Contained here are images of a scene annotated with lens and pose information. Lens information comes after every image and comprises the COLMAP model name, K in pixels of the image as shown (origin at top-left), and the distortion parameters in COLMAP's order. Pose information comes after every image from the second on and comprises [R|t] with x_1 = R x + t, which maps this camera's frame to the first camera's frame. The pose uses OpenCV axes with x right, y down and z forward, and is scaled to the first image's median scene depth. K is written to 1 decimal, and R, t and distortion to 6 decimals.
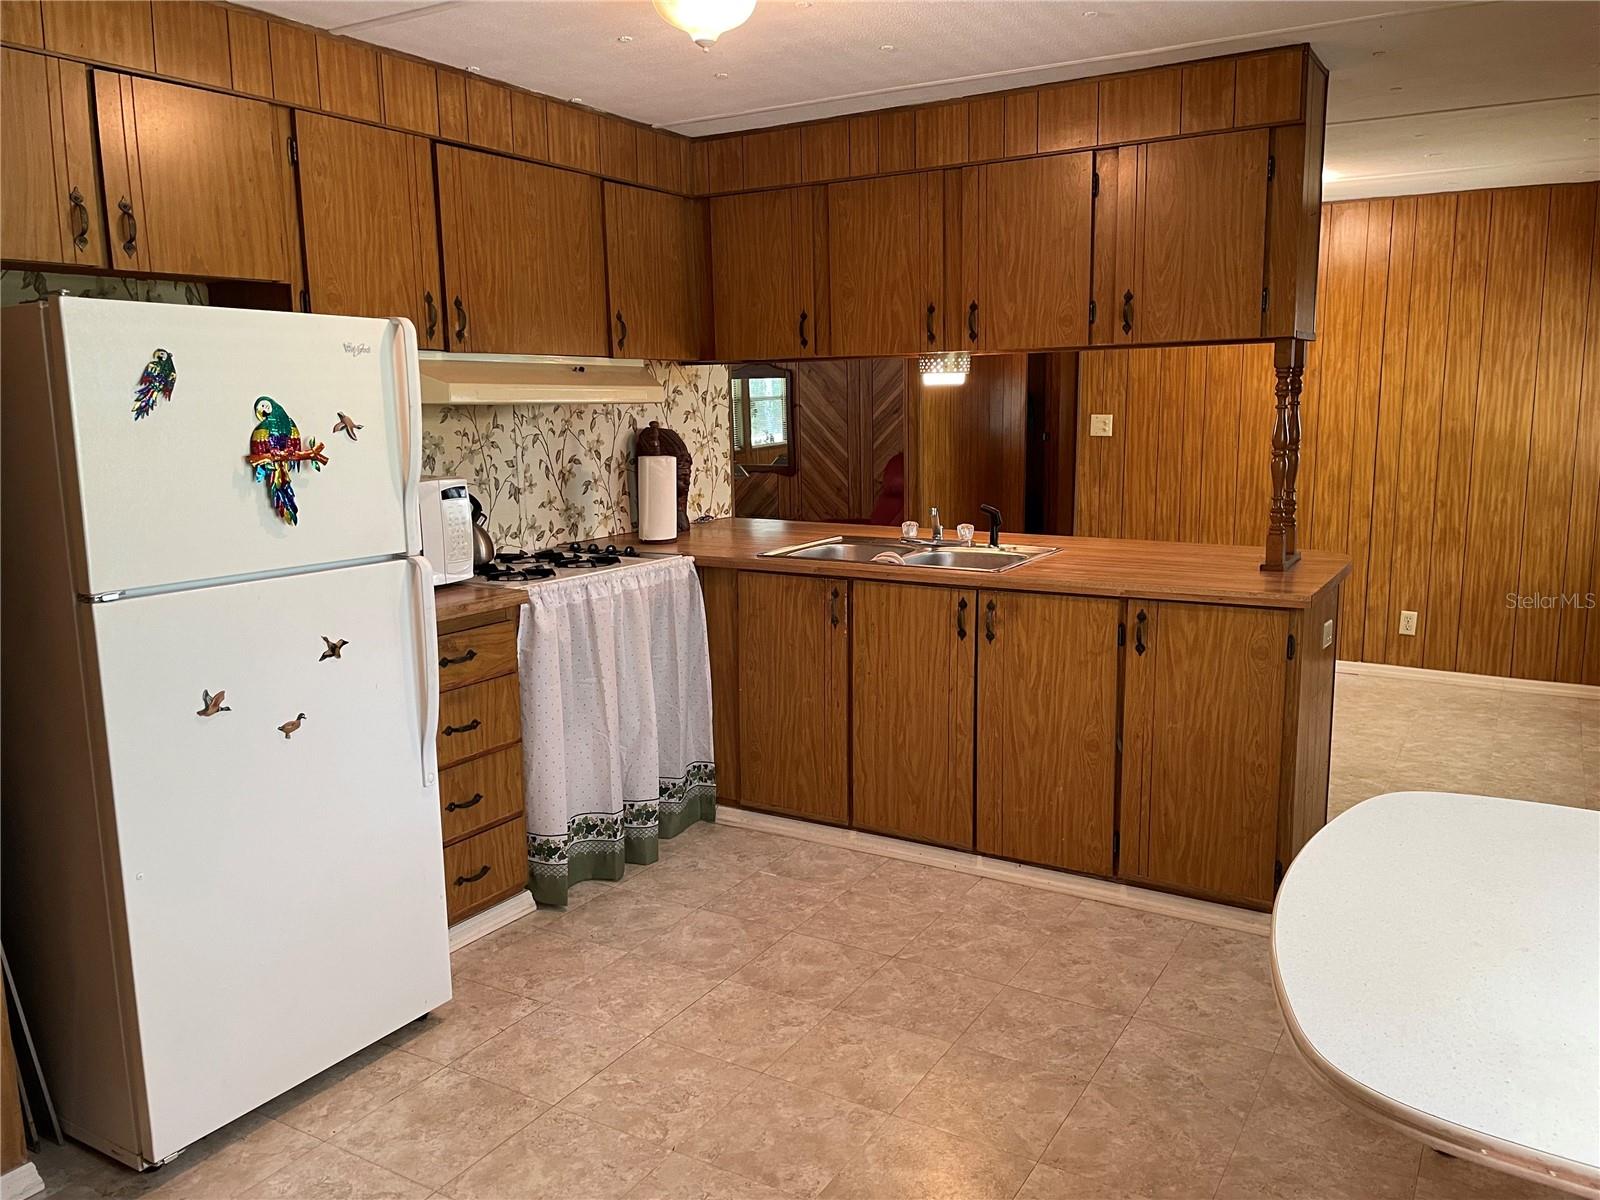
lens RADIAL K [[1205.9, 0, 814.0], [0, 1205.9, 594.9], [0, 0, 1]] dist [0.080273, -0.106338]
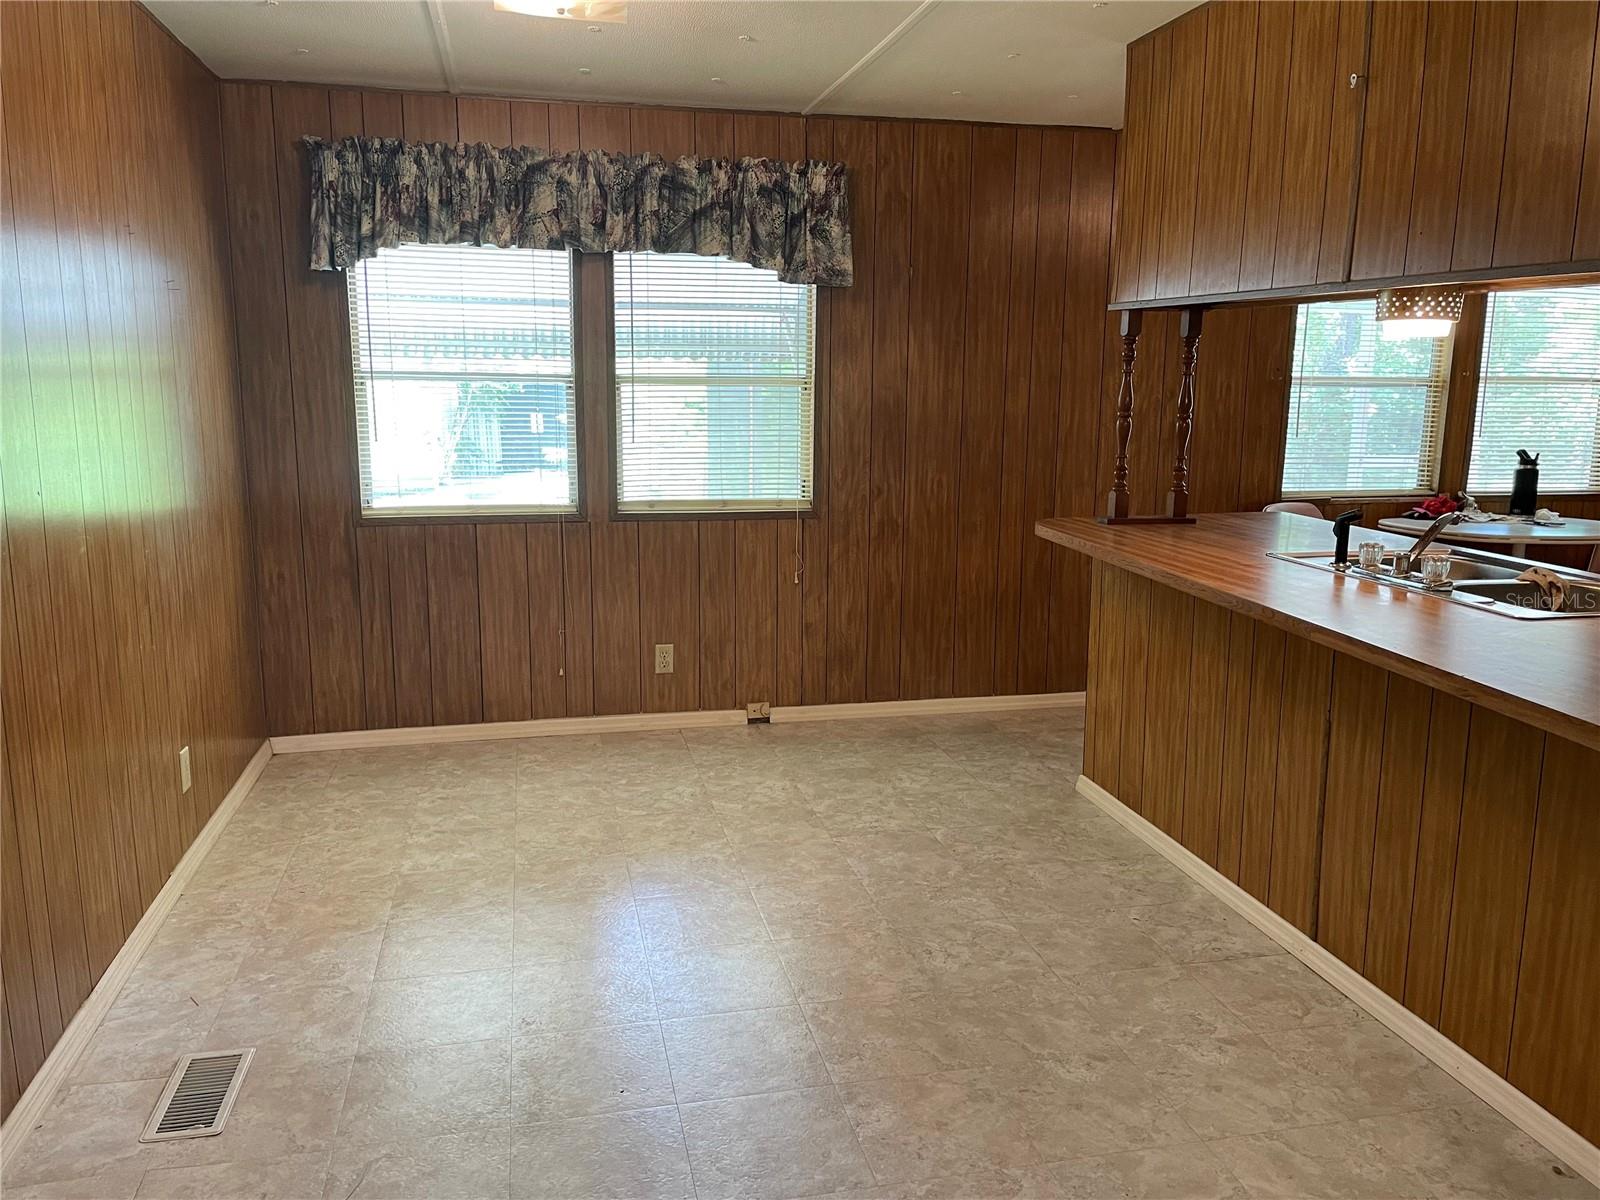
lens RADIAL K [[1205.9, 0, 808.6], [0, 1205.9, 591.2], [0, 0, 1]] dist [0.080273, -0.106338]
pose [[-0.697469, -0.122433, 0.706079, -0.162228], [0.116863, 0.952675, 0.280630, -0.292759], [-0.707022, 0.278245, -0.650154, 1.869672]]
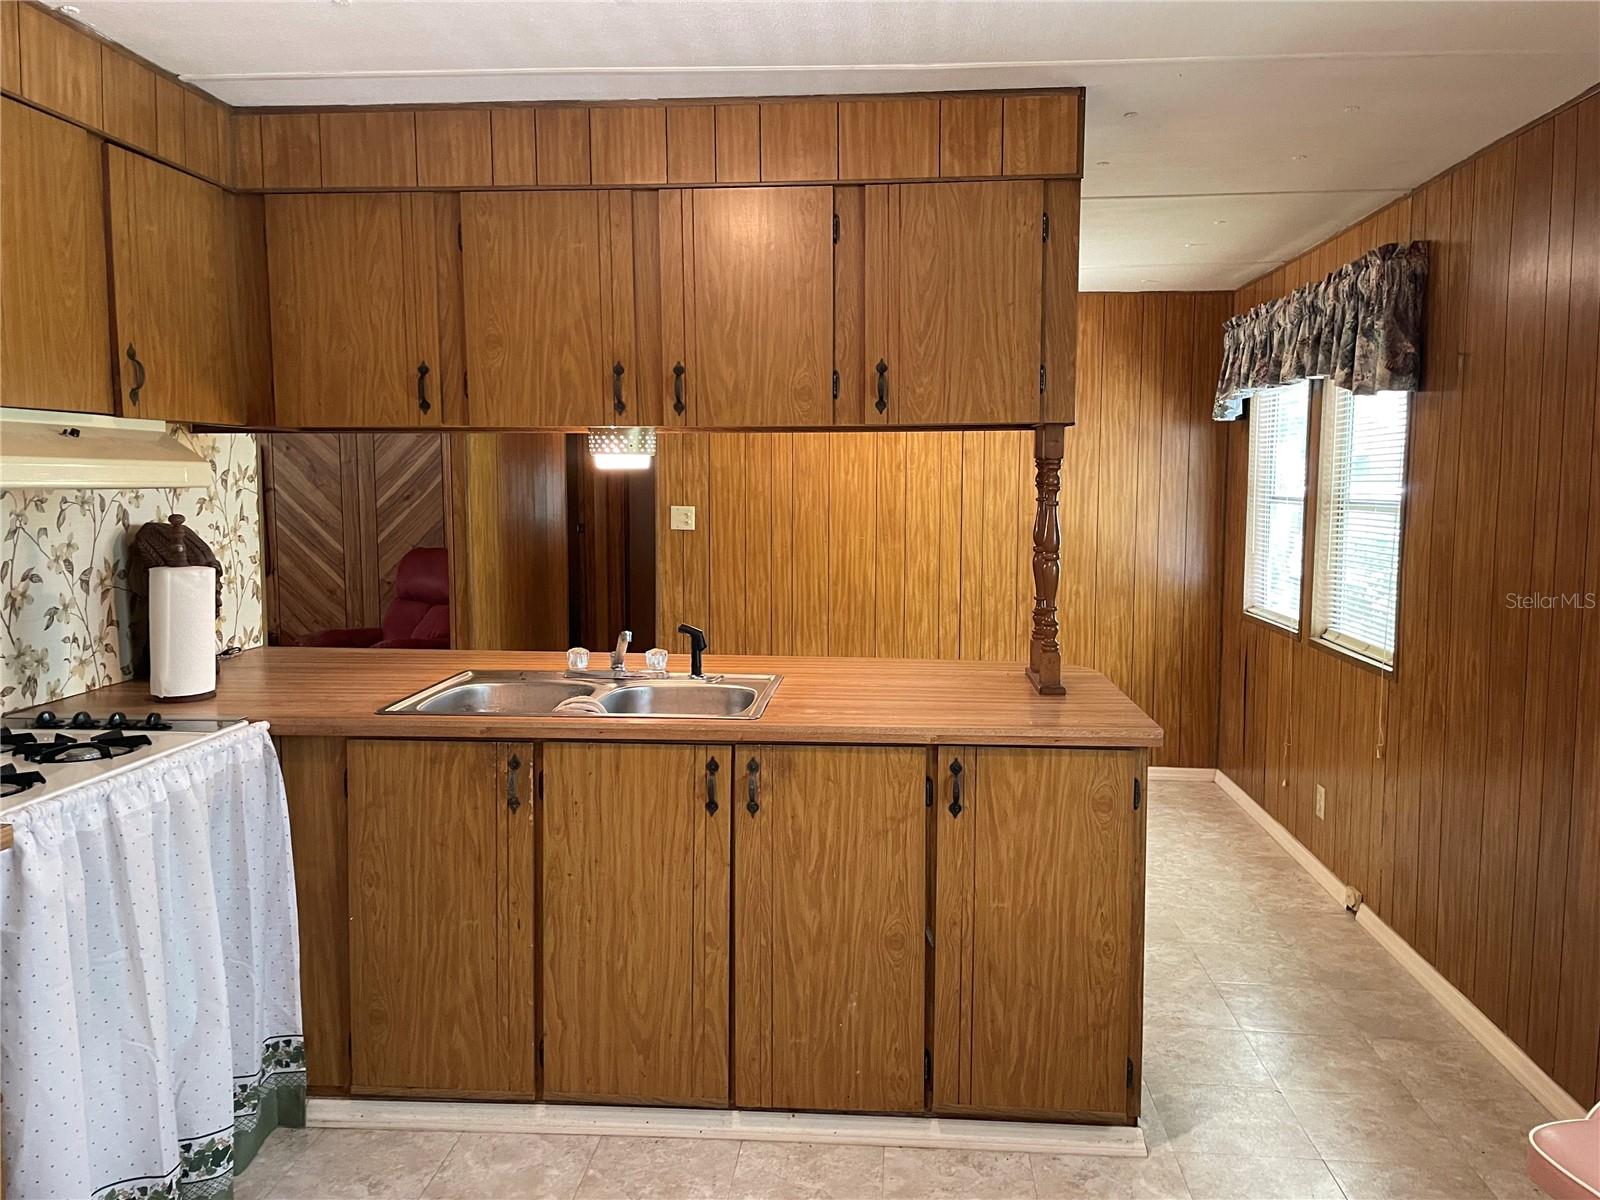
lens RADIAL K [[1205.9, 0, 813.3], [0, 1205.9, 584.1], [0, 0, 1]] dist [0.080273, -0.106338]
pose [[0.893730, -0.024586, 0.447932, -0.140254], [0.060087, 0.996060, -0.065216, -0.048448], [-0.444564, 0.085200, 0.891686, 0.297623]]
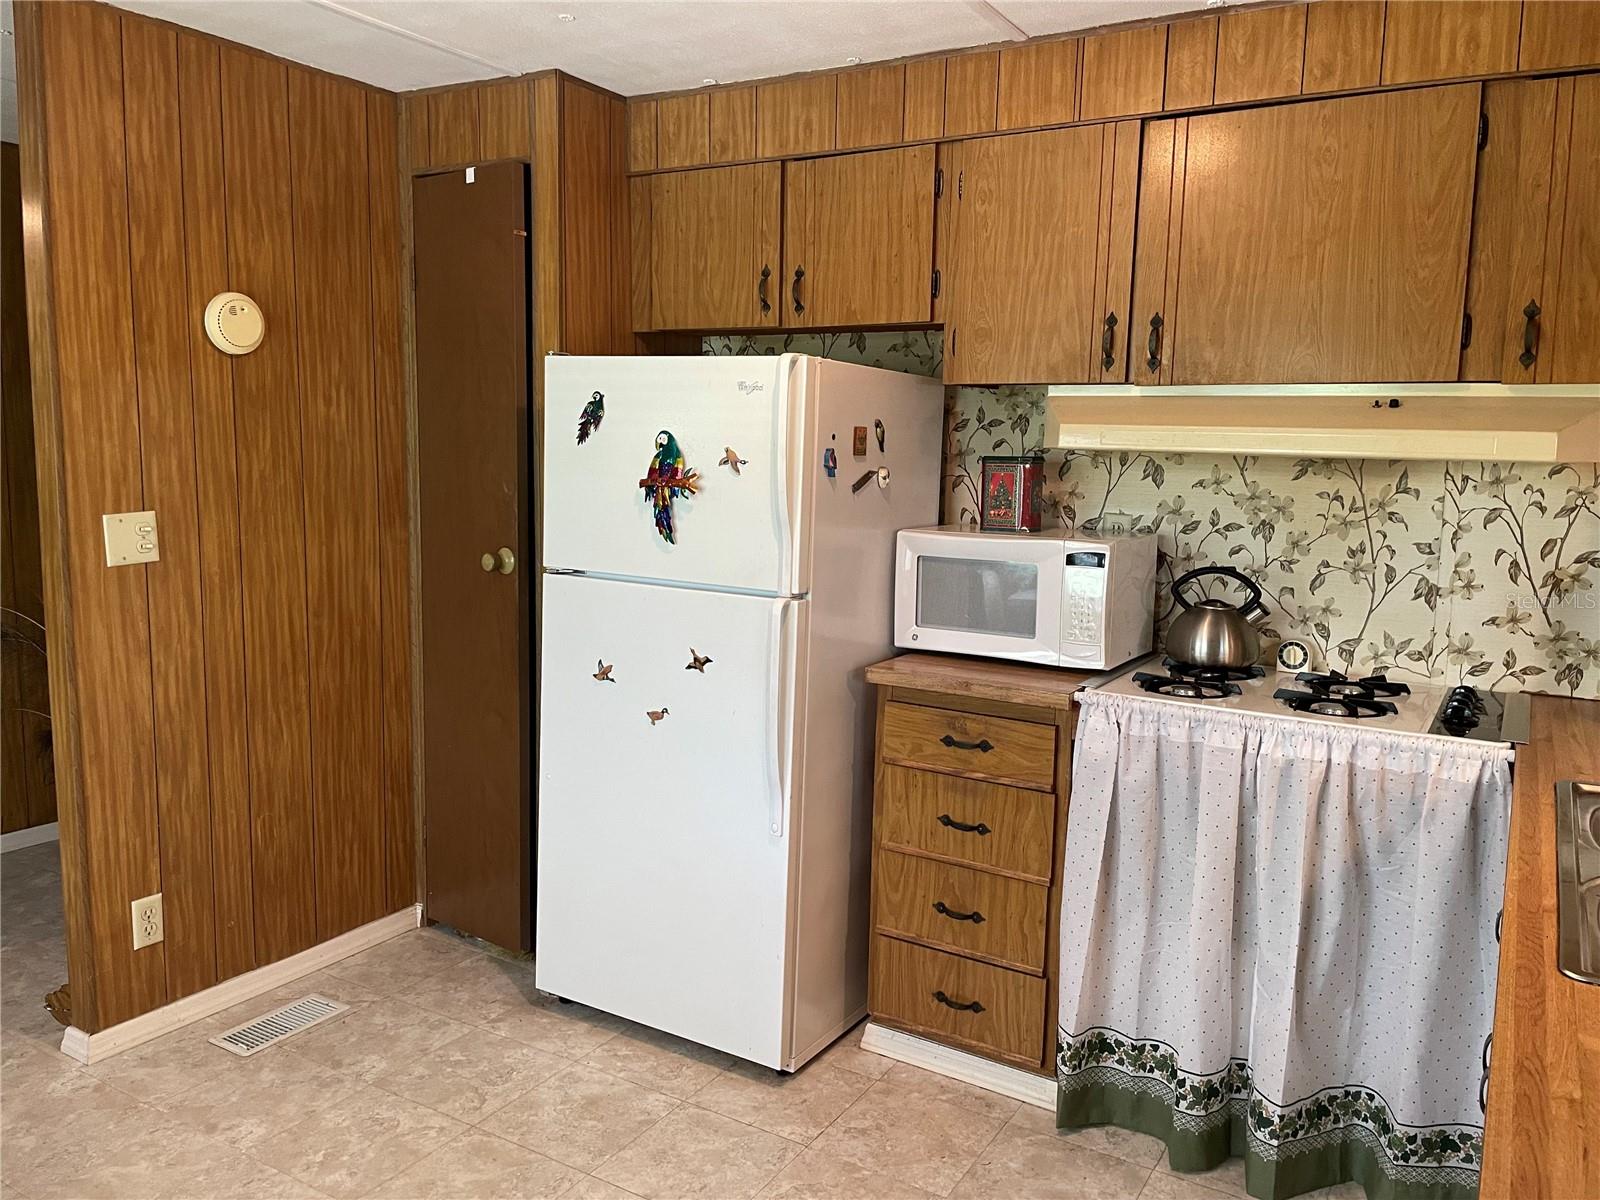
lens RADIAL K [[1205.9, 0, 811.5], [0, 1205.9, 592.2], [0, 0, 1]] dist [0.080273, -0.106338]
pose [[0.002321, 0.137102, -0.990554, 0.452002], [-0.186538, 0.973230, 0.134267, -0.122851], [0.982445, 0.184464, 0.027833, 0.721929]]
